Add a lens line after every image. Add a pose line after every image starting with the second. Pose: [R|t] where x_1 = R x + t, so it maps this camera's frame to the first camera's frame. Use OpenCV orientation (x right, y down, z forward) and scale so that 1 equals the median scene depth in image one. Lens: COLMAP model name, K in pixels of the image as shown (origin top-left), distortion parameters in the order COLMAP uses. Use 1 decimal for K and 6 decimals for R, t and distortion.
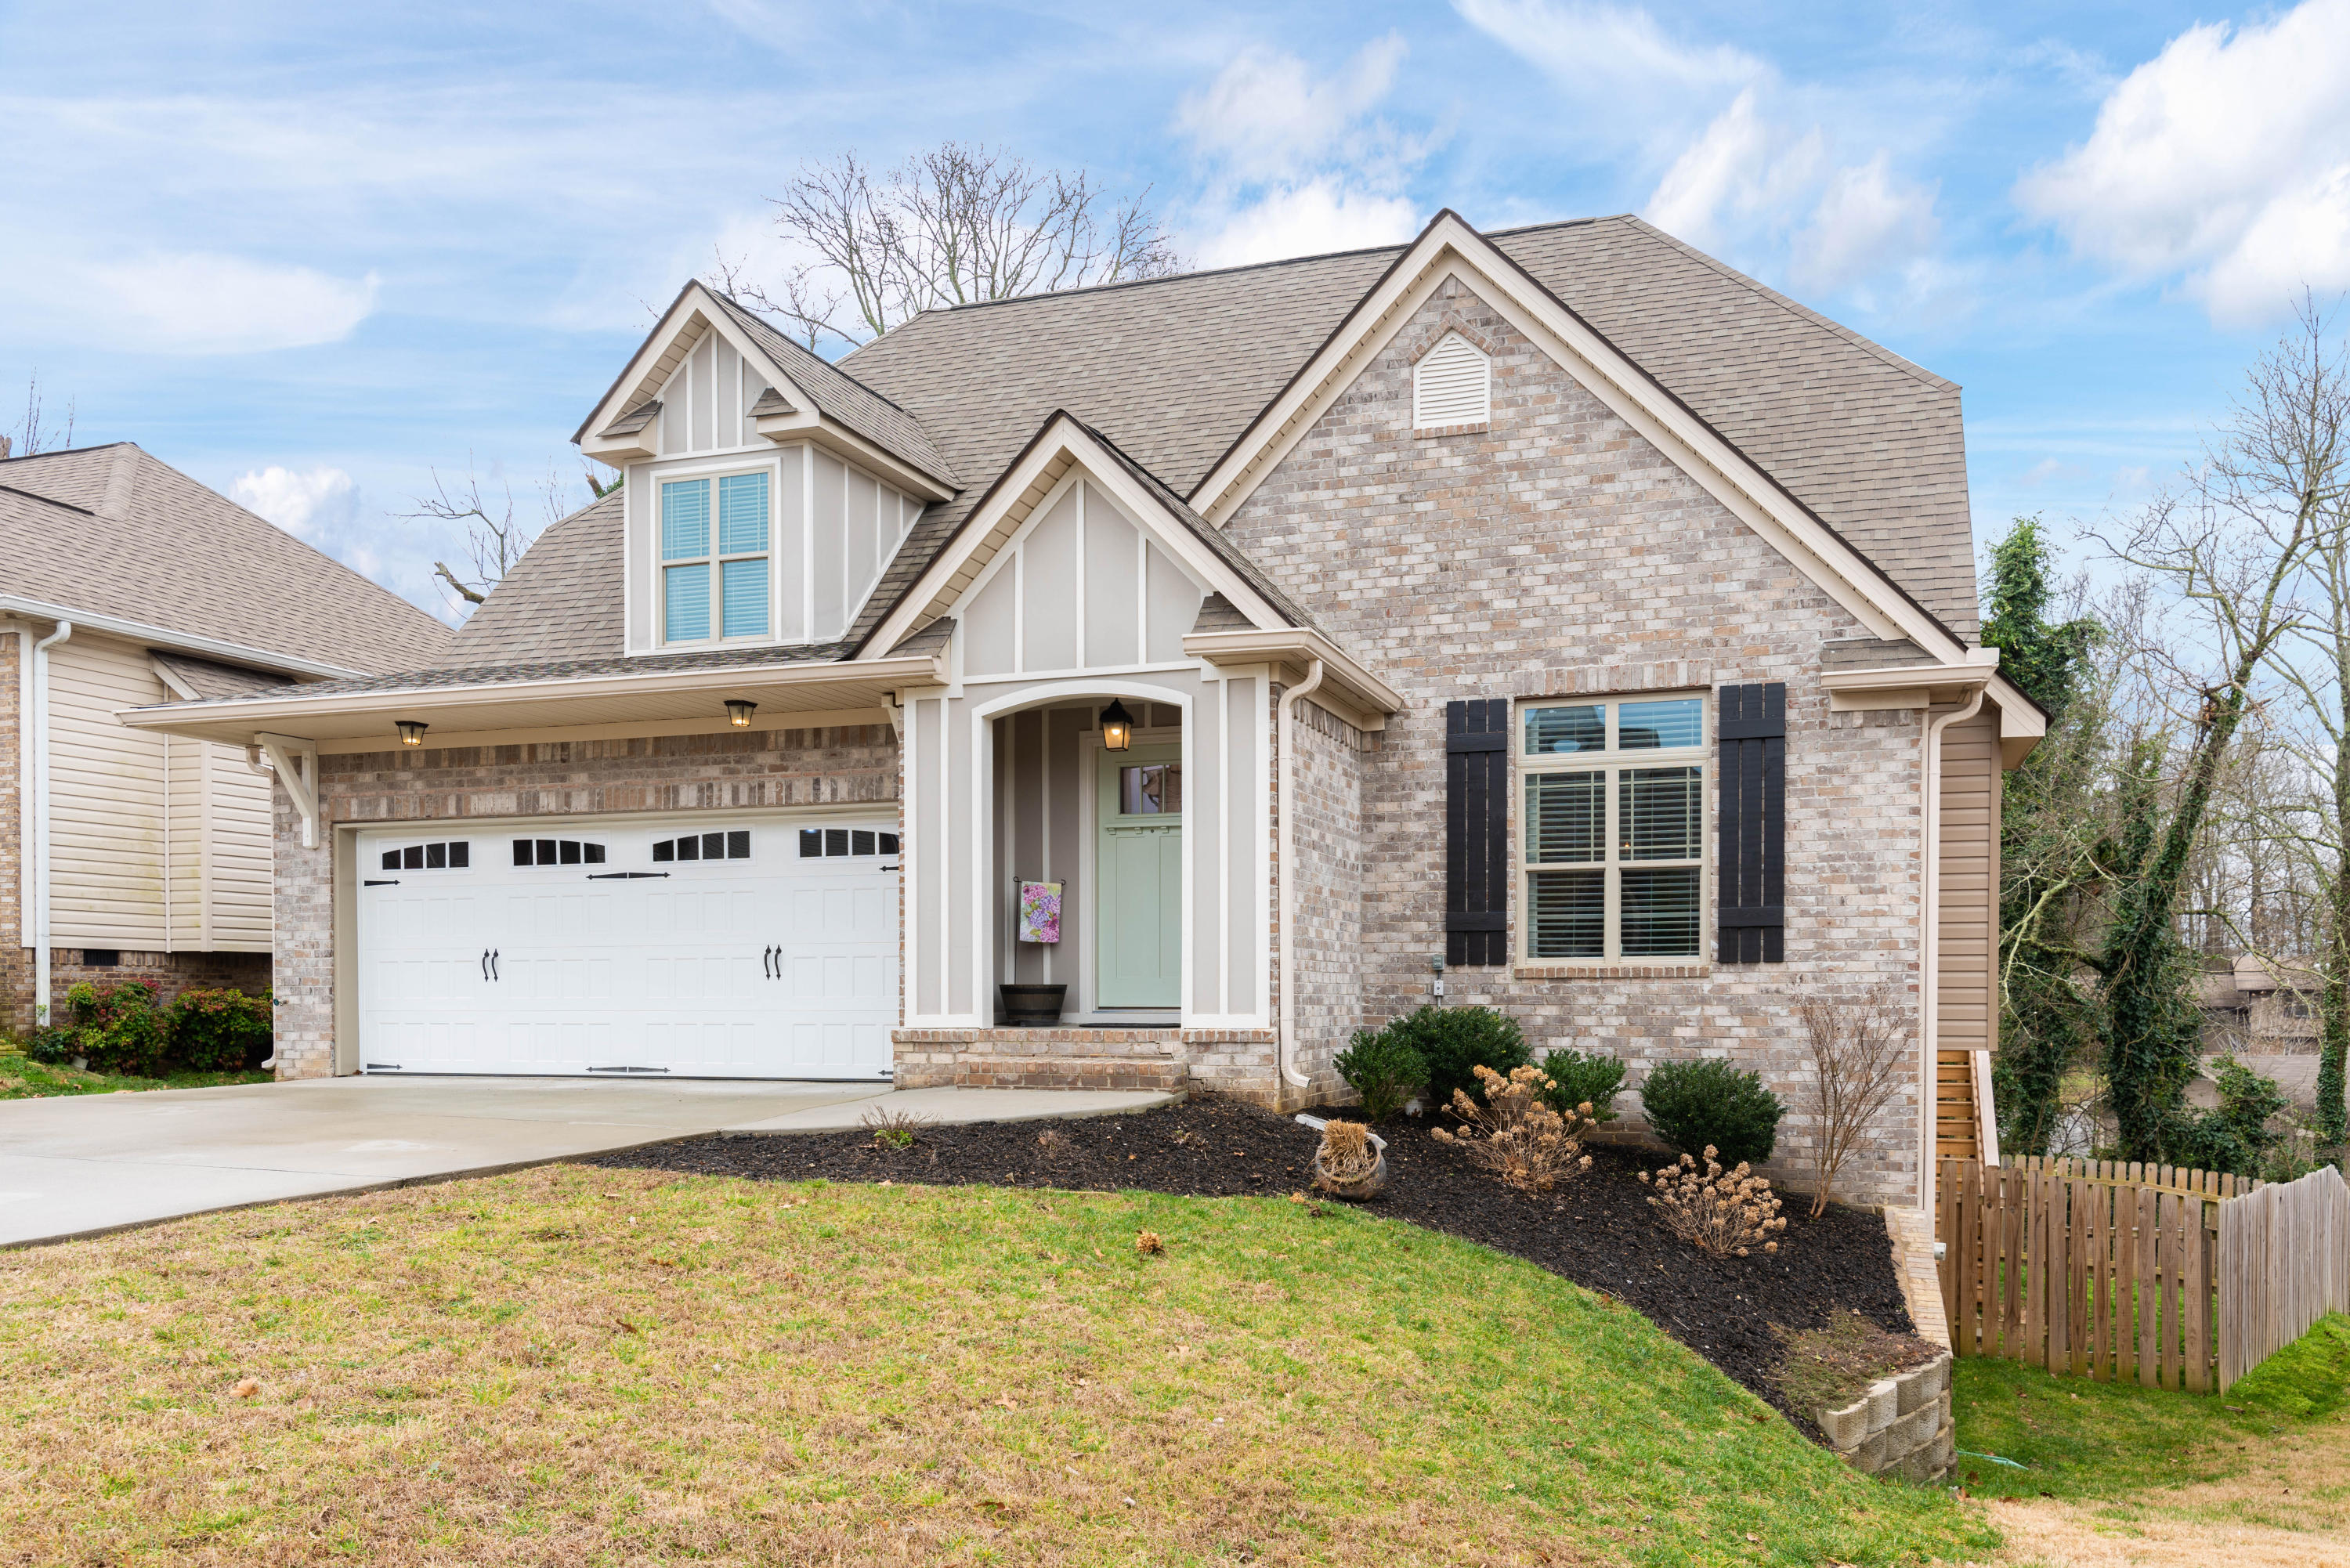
lens RADIAL K [[1756.0, 0, 1174.8], [0, 1756.0, 802.2], [0, 0, 1]] dist [0.002119, 0.000314]
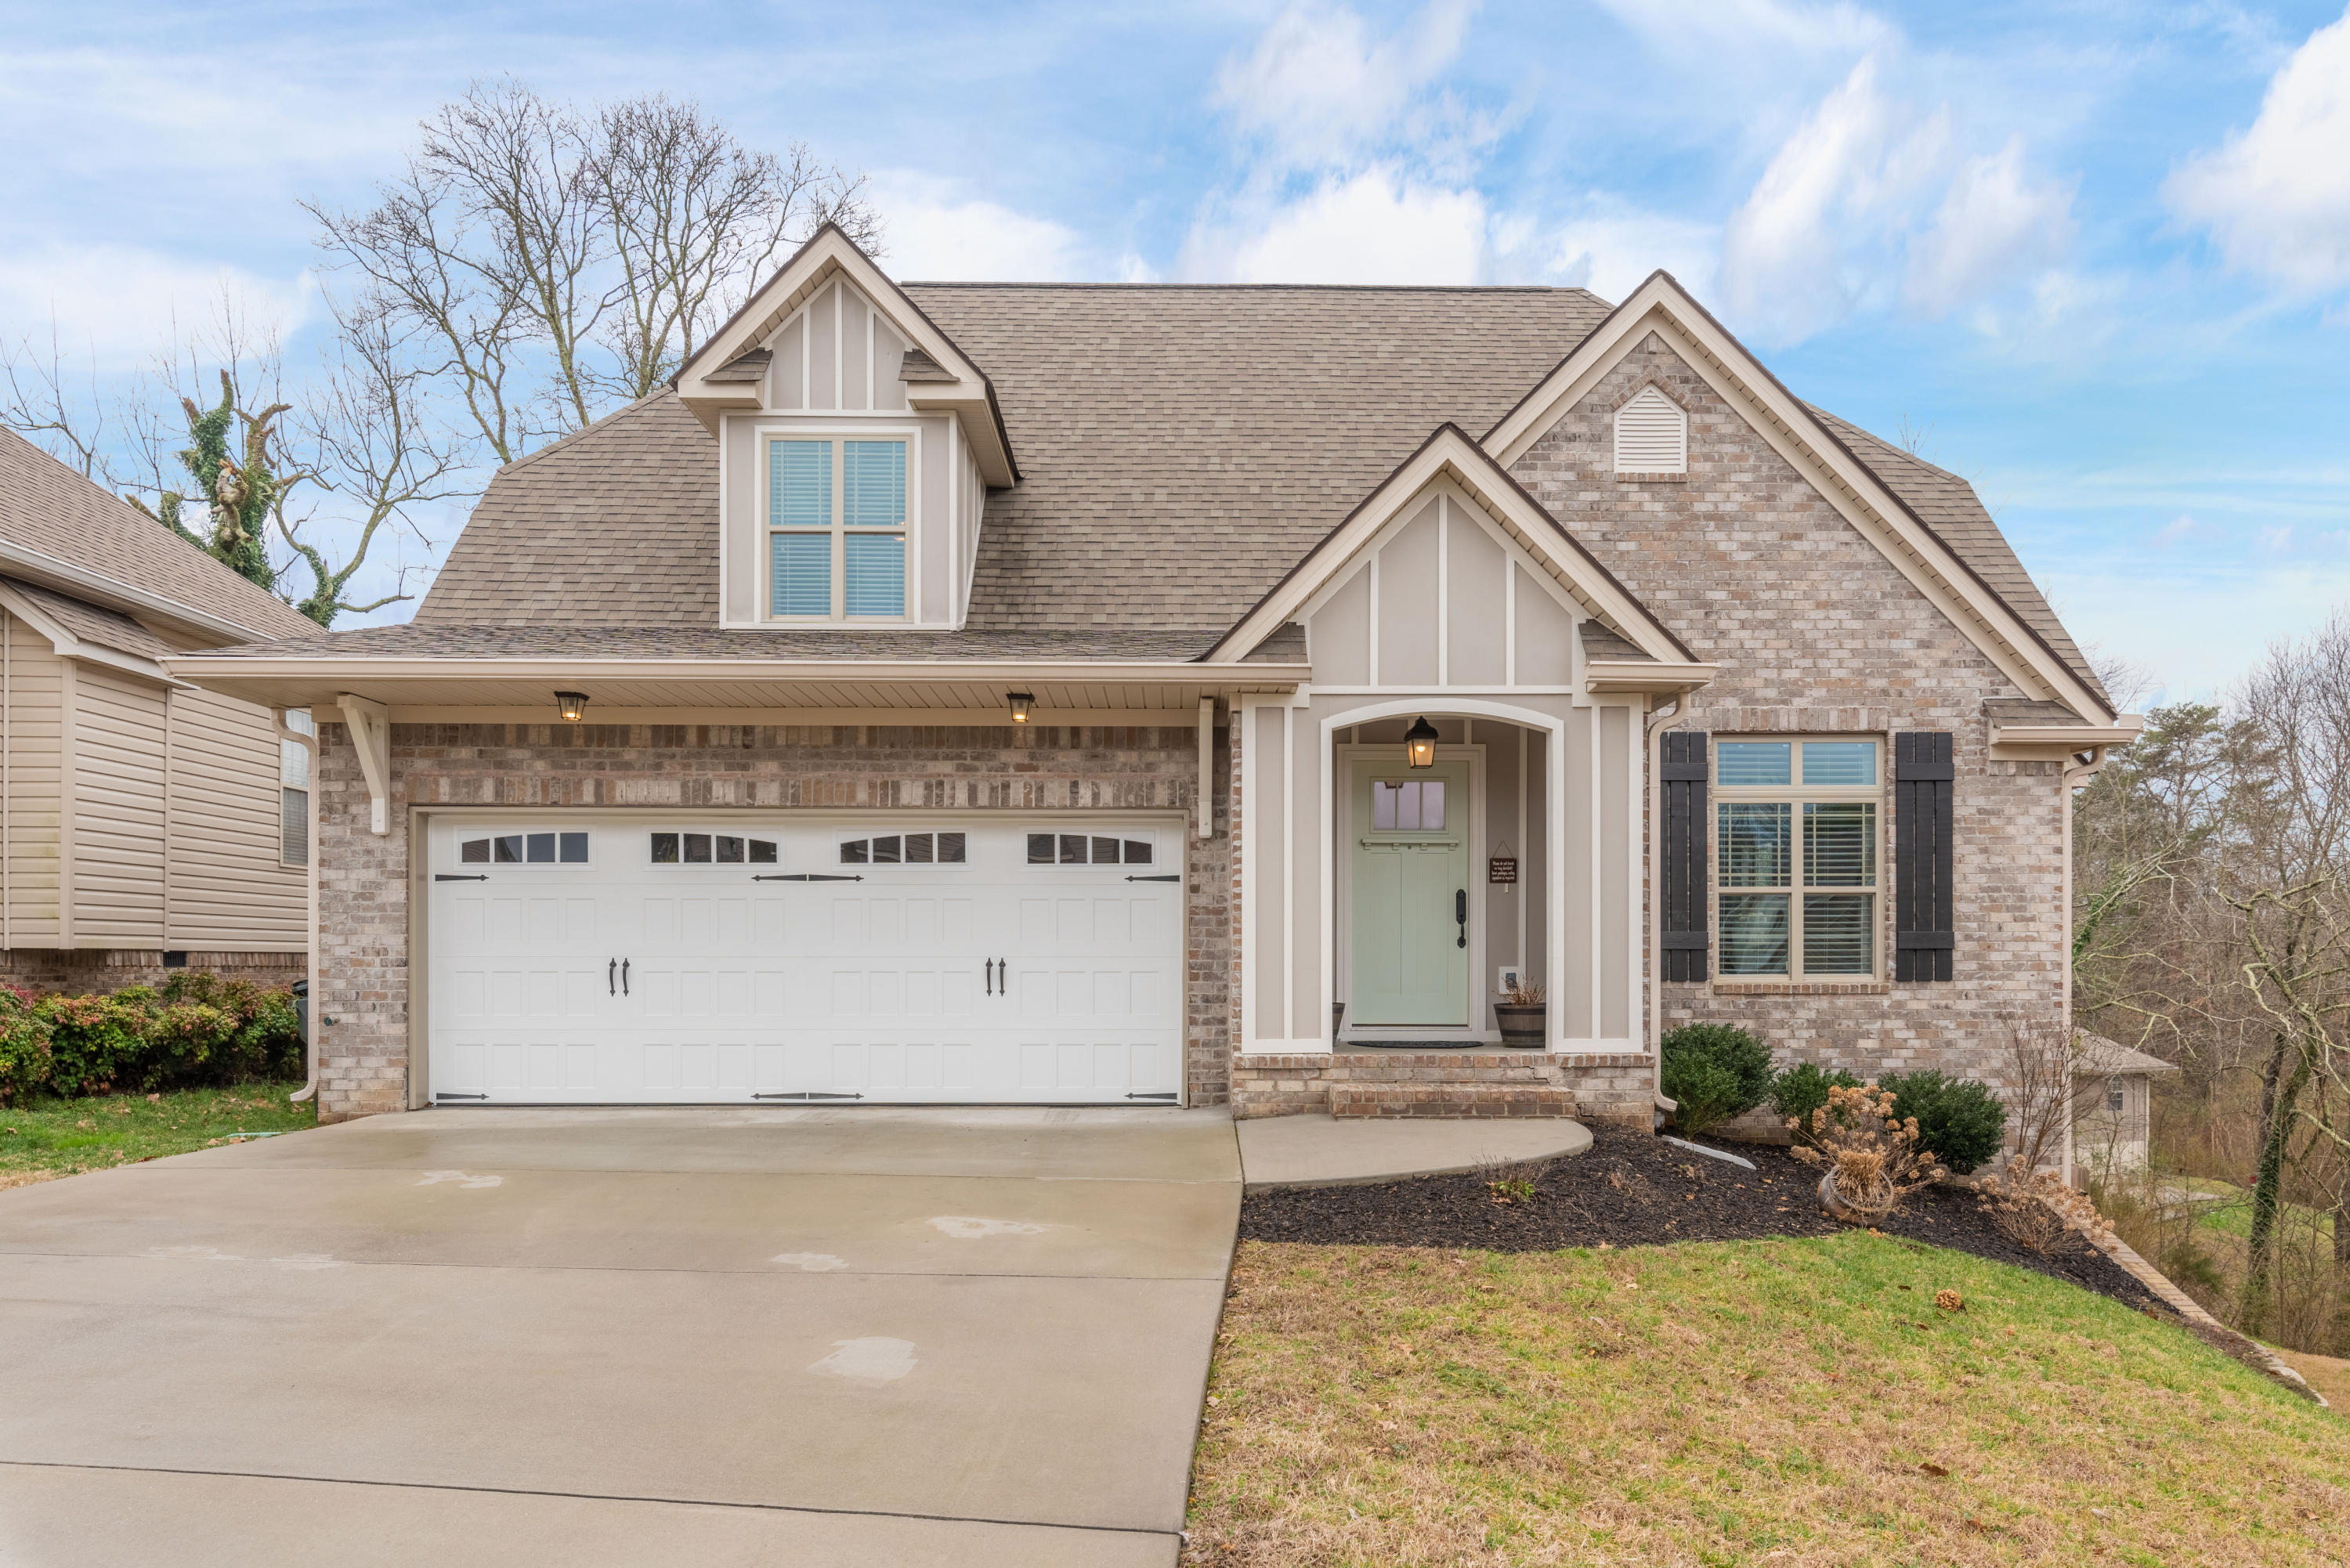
lens RADIAL K [[1620.2, 0, 1176.2], [0, 1620.2, 763.8], [0, 0, 1]] dist [0.003102, 0.000416]
pose [[0.942888, 0.042632, 0.330370, -0.440117], [-0.038904, 0.999083, -0.017894, -0.009350], [-0.330829, 0.004020, 0.943682, 0.171310]]
